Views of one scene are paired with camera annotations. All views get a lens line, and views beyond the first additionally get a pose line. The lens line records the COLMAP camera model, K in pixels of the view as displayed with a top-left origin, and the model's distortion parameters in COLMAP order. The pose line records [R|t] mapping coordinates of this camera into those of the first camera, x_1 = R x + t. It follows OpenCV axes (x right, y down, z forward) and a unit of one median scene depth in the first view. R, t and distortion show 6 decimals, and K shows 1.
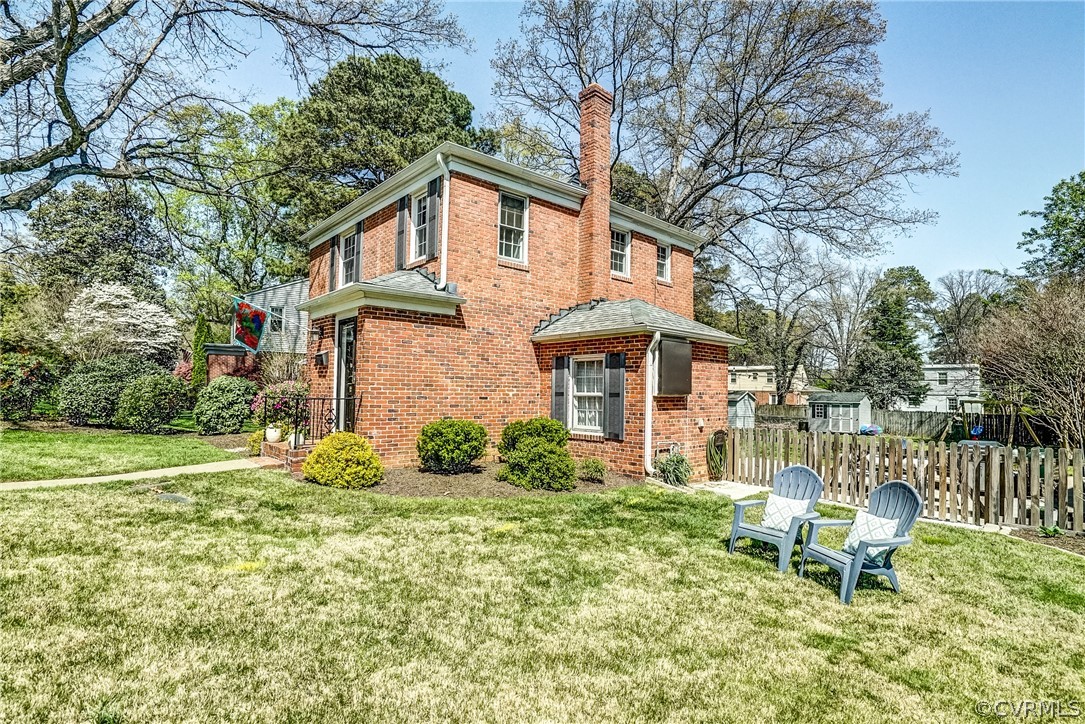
lens RADIAL K [[510.5, 0, 540.6], [0, 510.5, 378.2], [0, 0, 1]] dist [-0.047616, 0.008361]
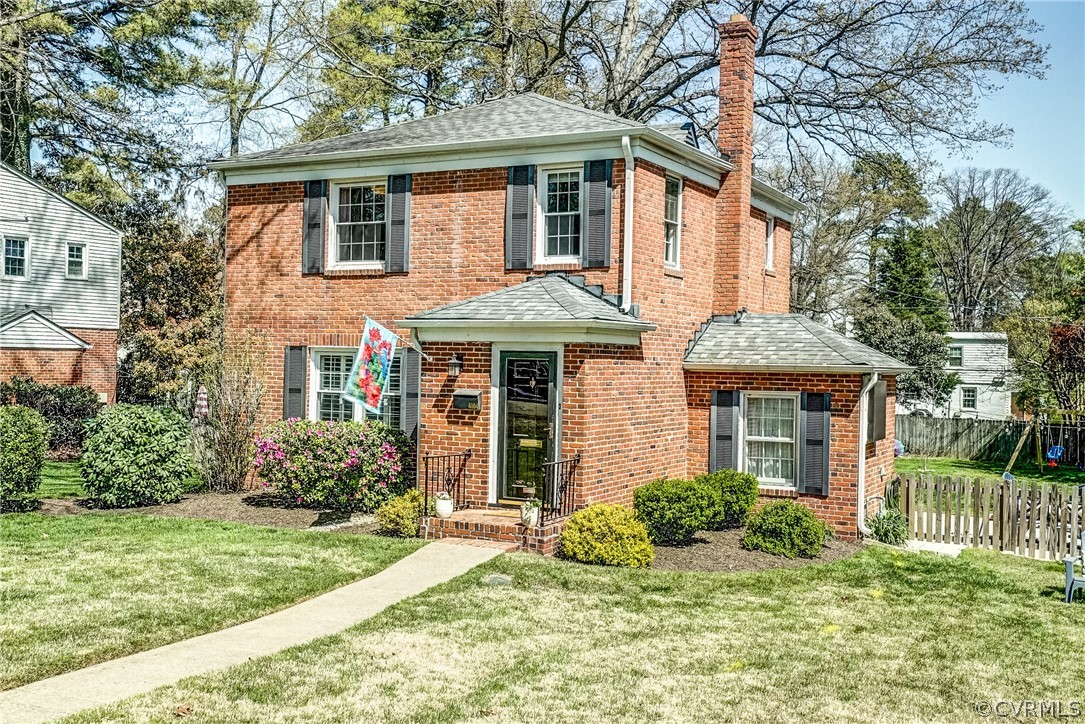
lens RADIAL K [[1067.4, 0, 534.2], [0, 1067.4, 359.1], [0, 0, 1]] dist [0.071436, 0.000000]
pose [[0.940041, 0.005707, 0.341013, -0.821622], [-0.015246, 0.999564, 0.025299, -0.130949], [-0.340720, -0.028982, 0.939718, -0.465363]]
